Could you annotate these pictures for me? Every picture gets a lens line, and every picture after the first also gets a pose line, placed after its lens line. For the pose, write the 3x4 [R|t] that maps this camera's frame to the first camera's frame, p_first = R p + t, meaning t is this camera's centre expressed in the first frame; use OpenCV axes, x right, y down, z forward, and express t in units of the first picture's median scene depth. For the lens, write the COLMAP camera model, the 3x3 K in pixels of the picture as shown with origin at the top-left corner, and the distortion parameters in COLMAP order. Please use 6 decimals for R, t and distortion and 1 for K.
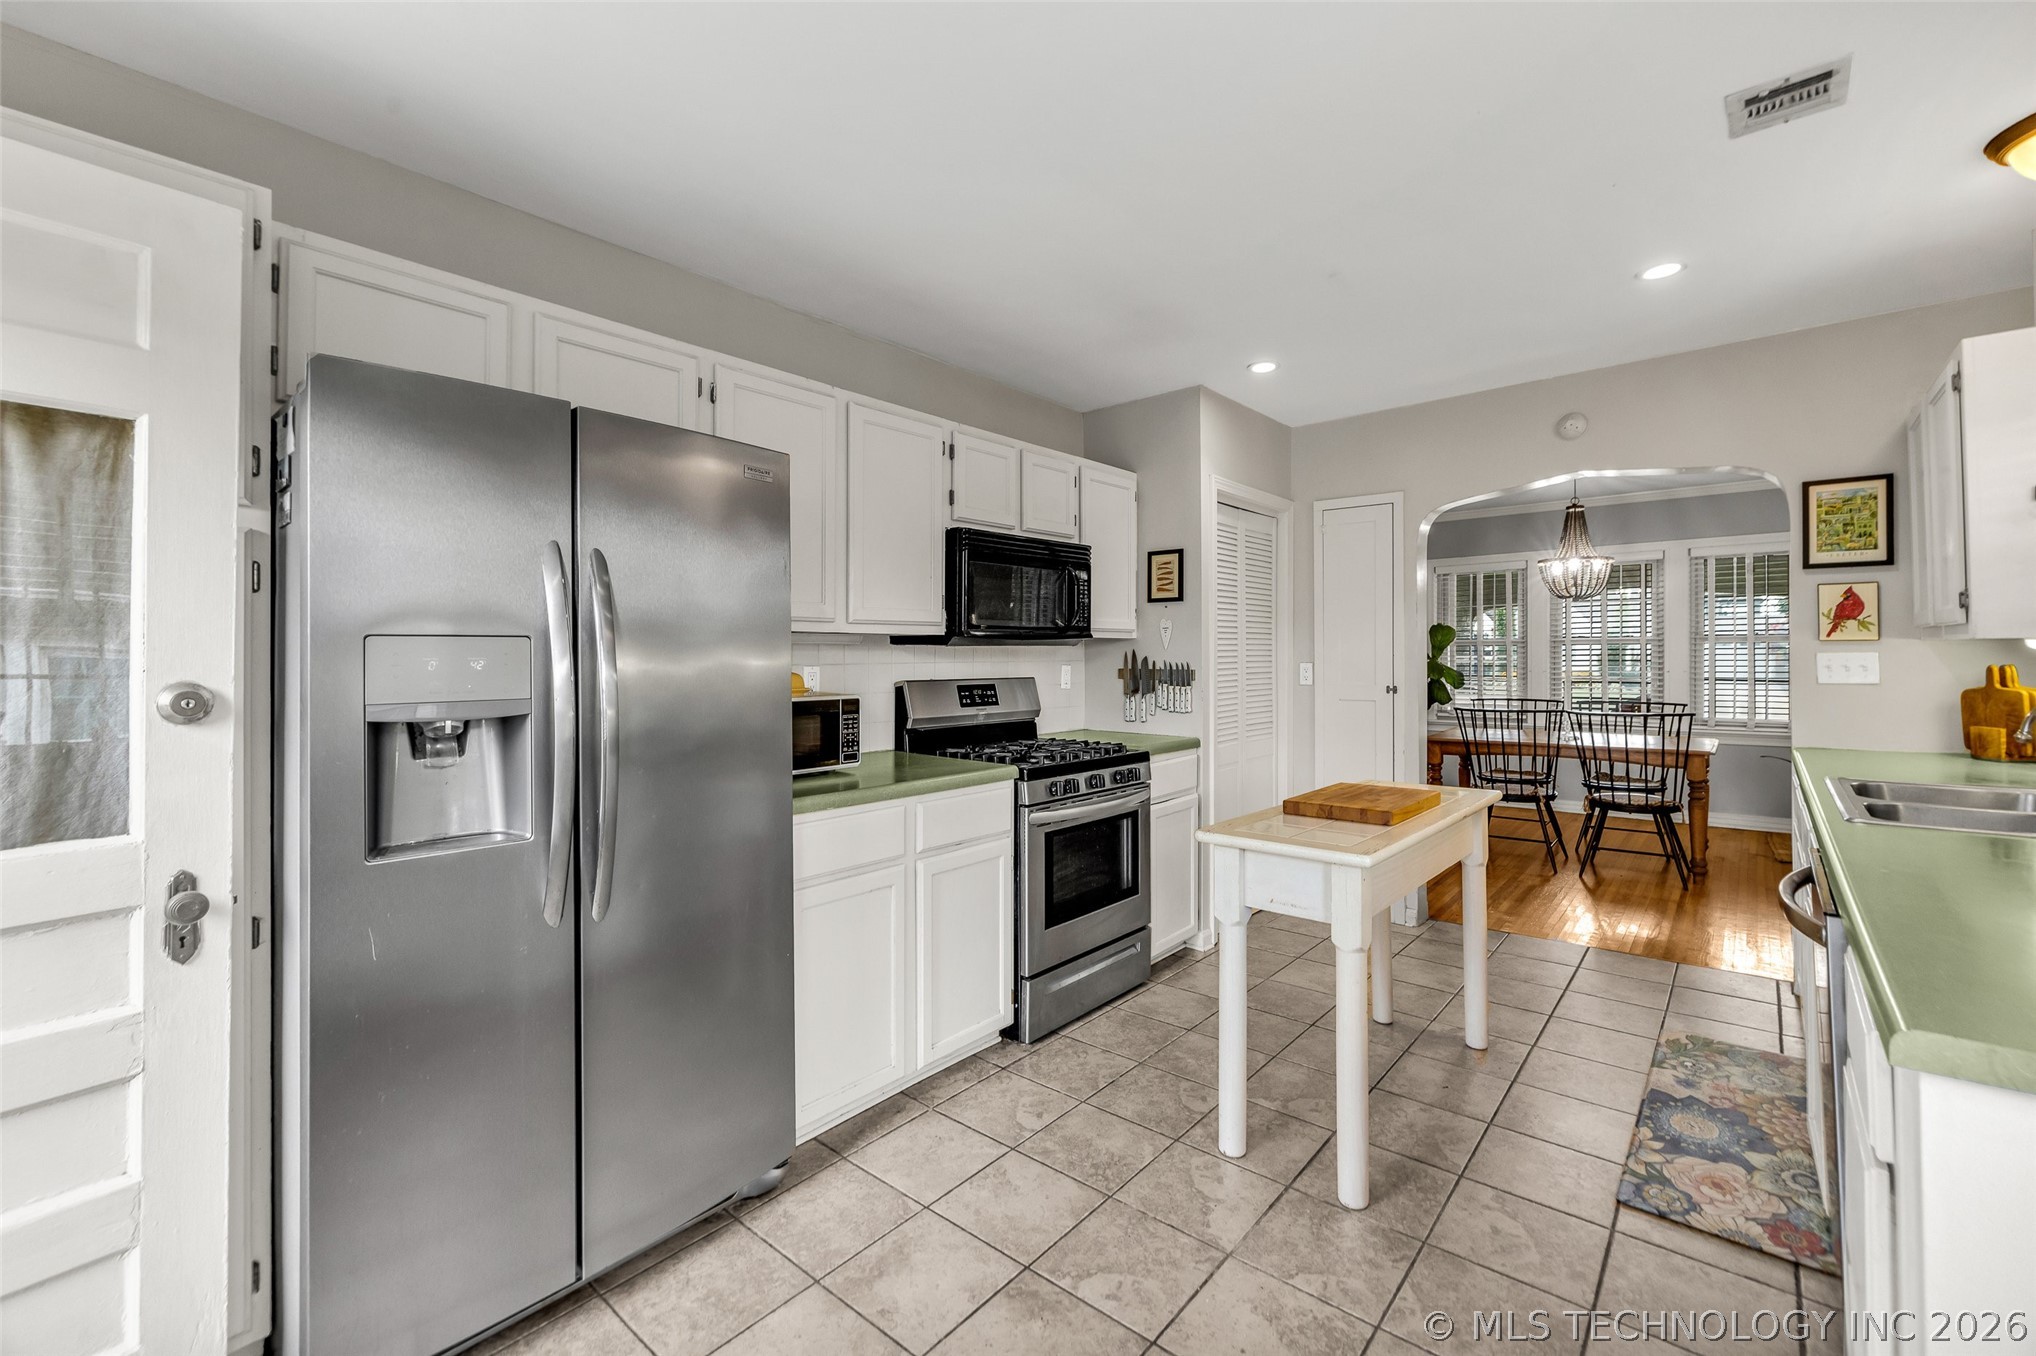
lens RADIAL K [[856.8, 0, 1022.0], [0, 856.8, 655.6], [0, 0, 1]] dist [-0.000026, 0.000912]
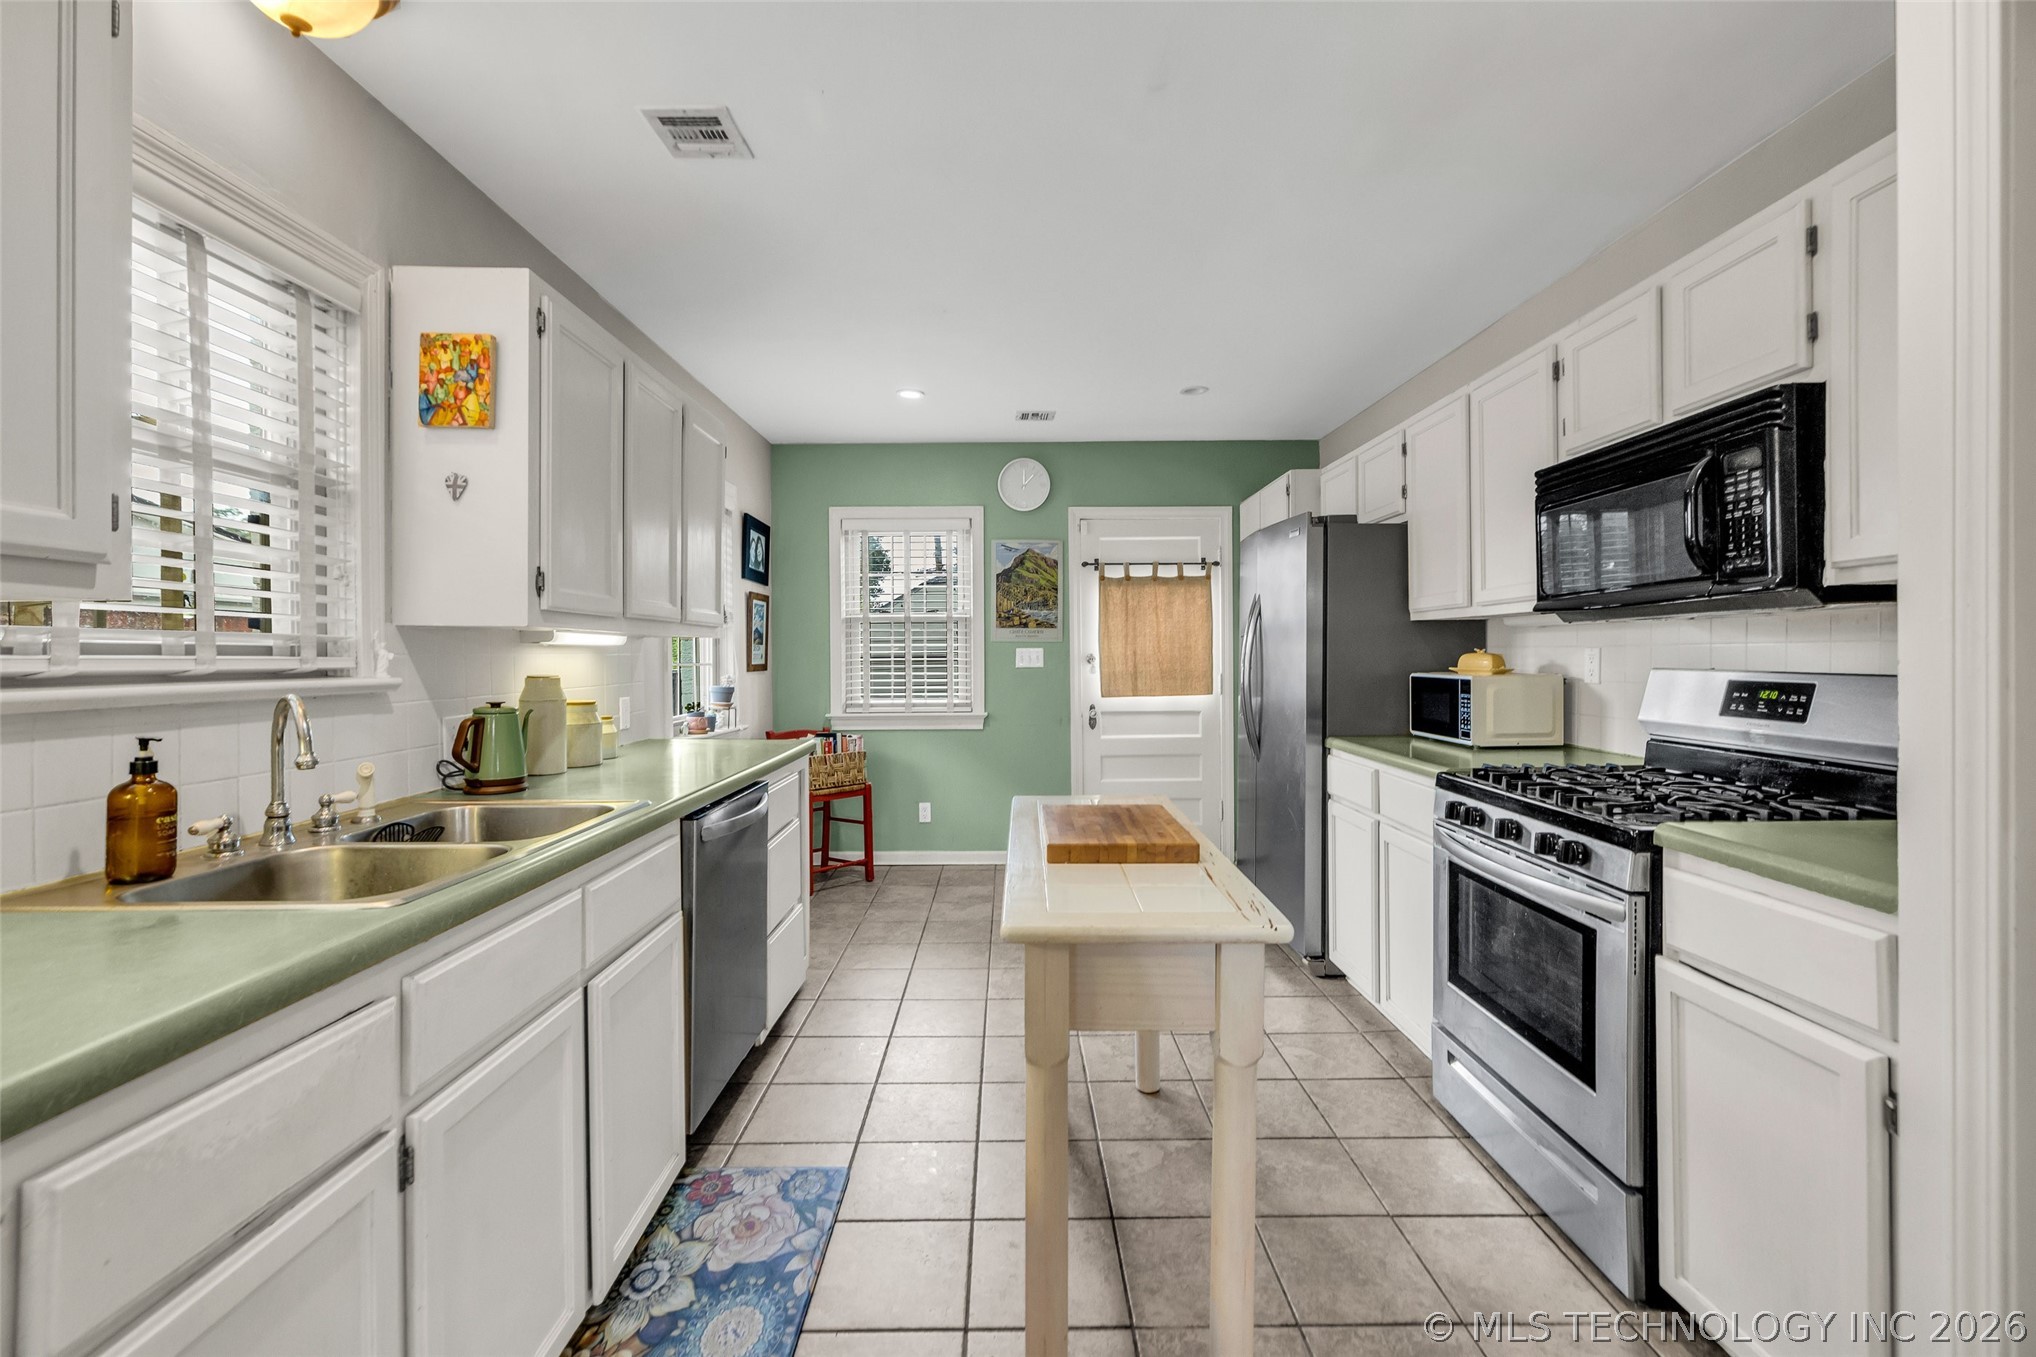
lens RADIAL K [[864.6, 0, 1014.9], [0, 864.6, 662.4], [0, 0, 1]] dist [-0.001370, 0.000465]
pose [[-0.757489, 0.015435, -0.652665, 0.810836], [0.011607, 0.999881, 0.010175, 0.010936], [0.652745, 0.000132, -0.757578, 1.282222]]
